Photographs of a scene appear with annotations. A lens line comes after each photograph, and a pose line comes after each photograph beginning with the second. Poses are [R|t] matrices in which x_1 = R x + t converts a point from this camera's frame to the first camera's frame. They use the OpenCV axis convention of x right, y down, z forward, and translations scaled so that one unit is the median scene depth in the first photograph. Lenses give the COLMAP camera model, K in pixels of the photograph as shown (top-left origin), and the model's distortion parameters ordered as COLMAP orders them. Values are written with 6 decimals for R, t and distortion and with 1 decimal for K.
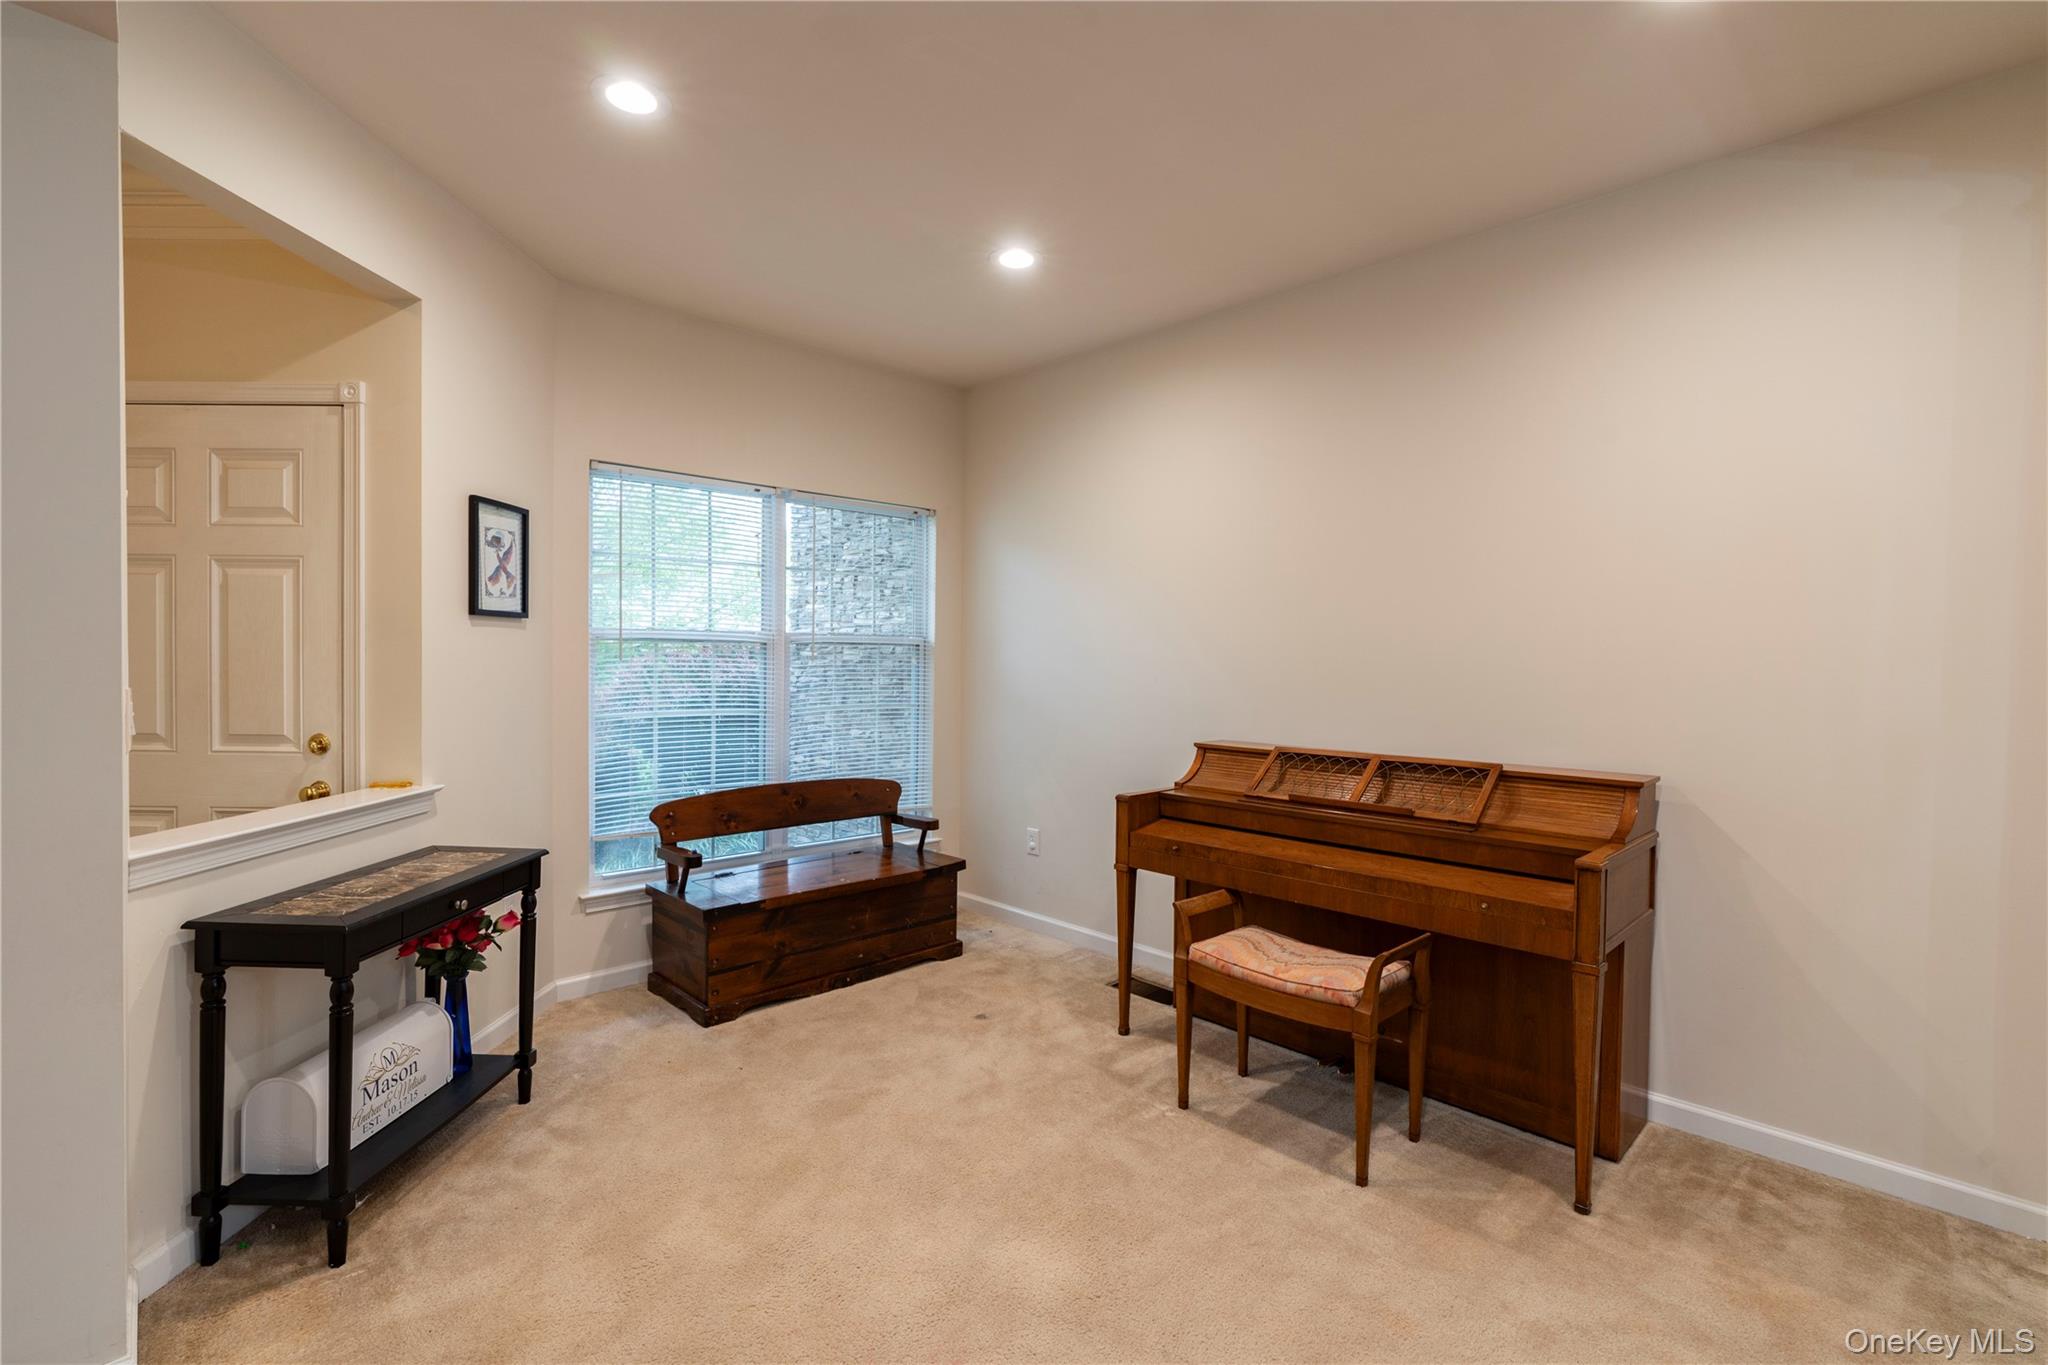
lens RADIAL K [[906.3, 0, 1030.4], [0, 906.3, 675.8], [0, 0, 1]] dist [-0.001682, -0.000024]
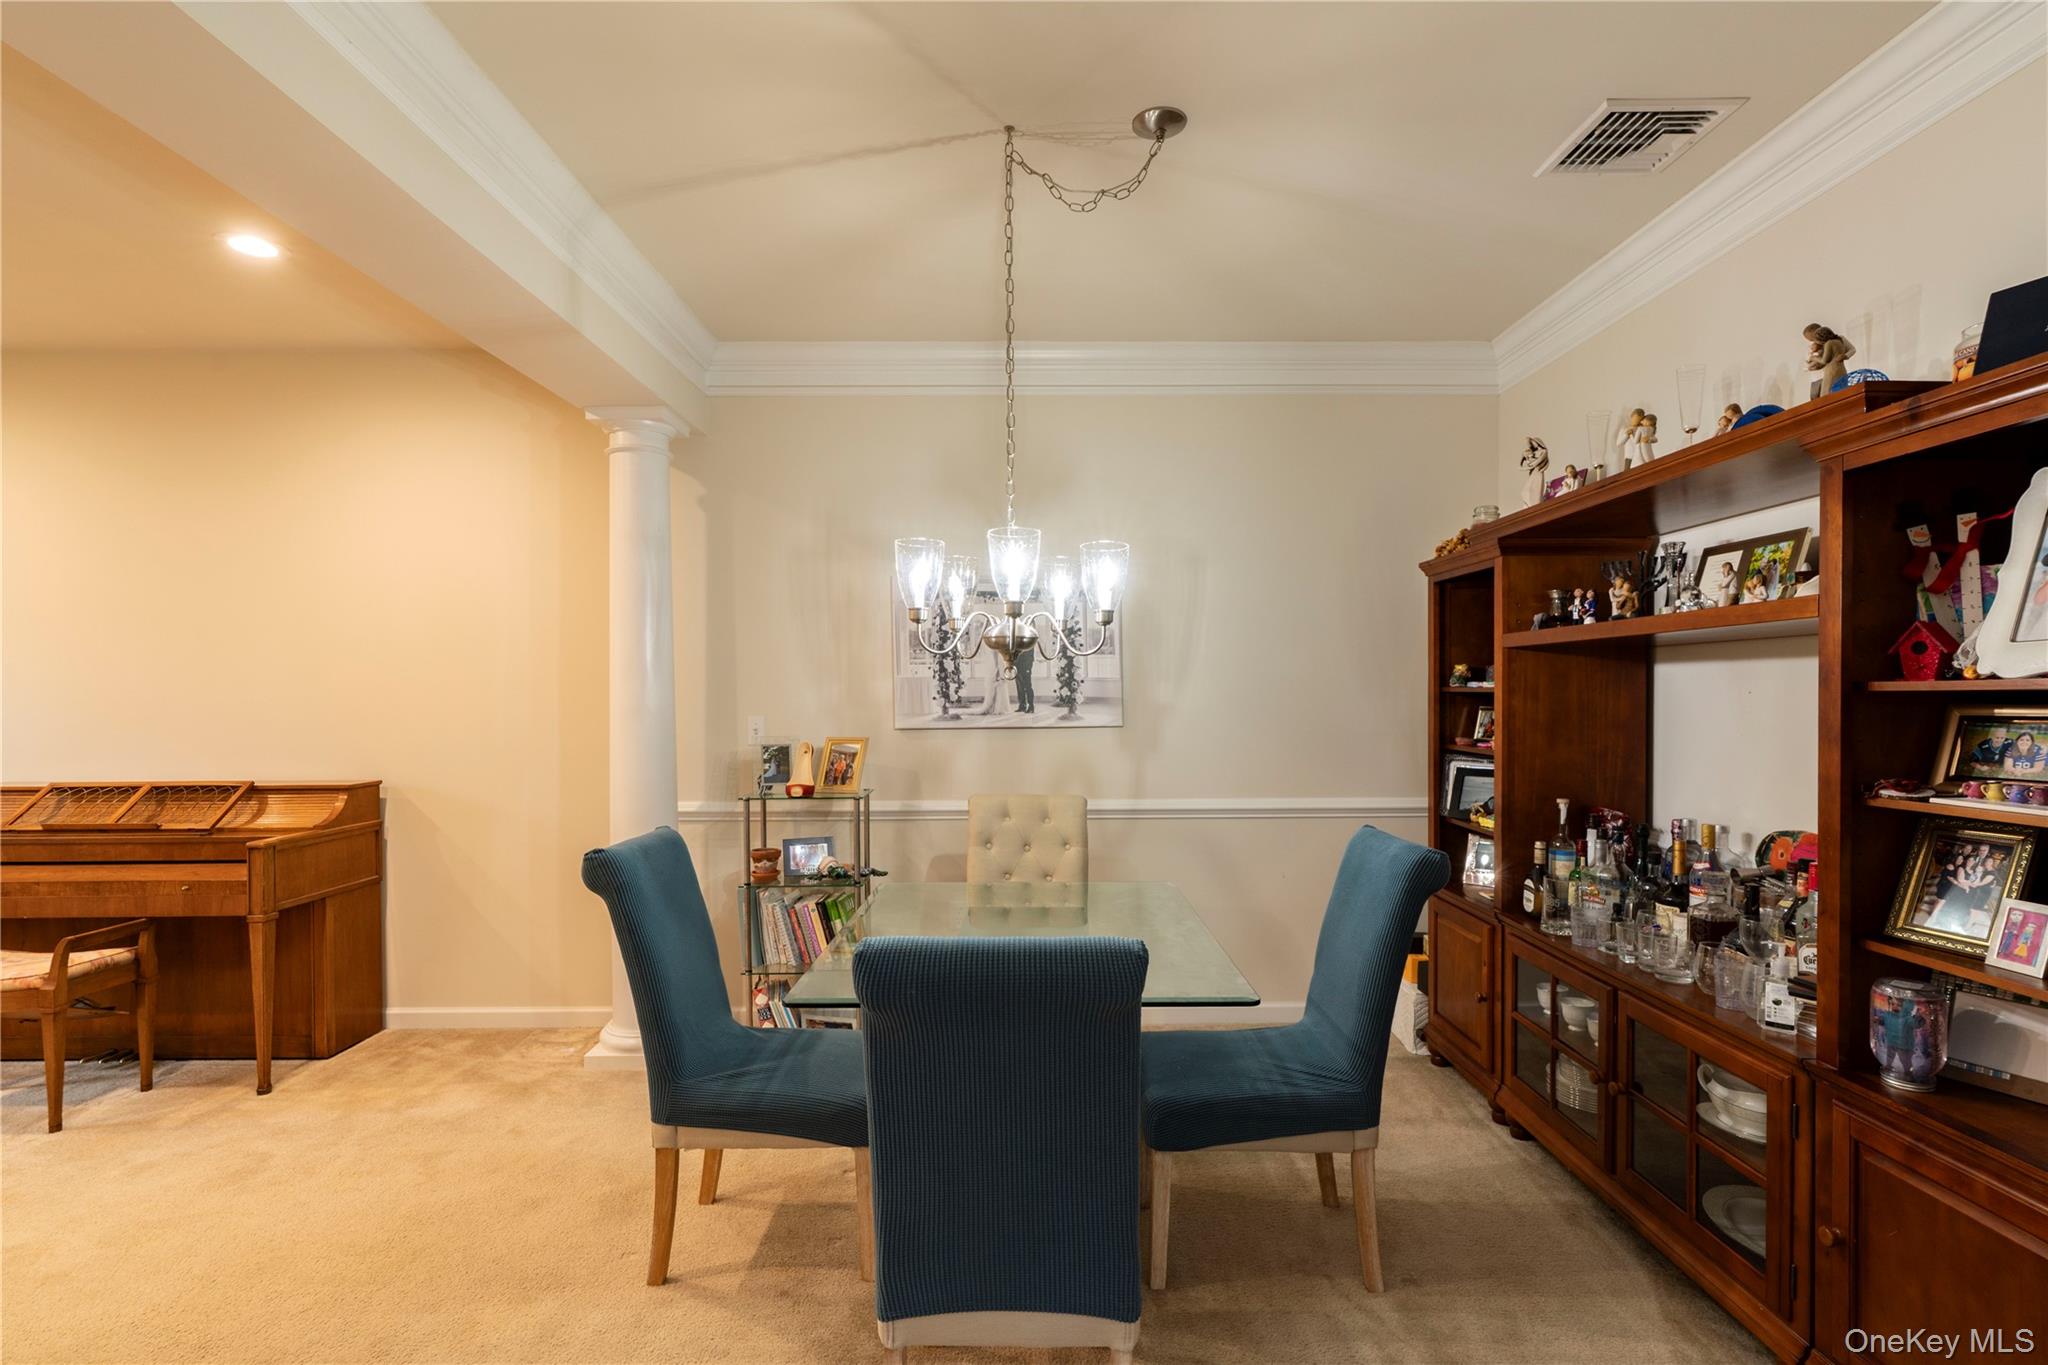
lens RADIAL K [[981.4, 0, 1024.4], [0, 981.4, 708.3], [0, 0, 1]] dist [0.001395, 0.000913]
pose [[0.703968, -0.022410, 0.709878, 0.269511], [0.025482, 0.999656, 0.006288, 0.012596], [-0.709775, 0.013662, 0.704296, -0.658979]]
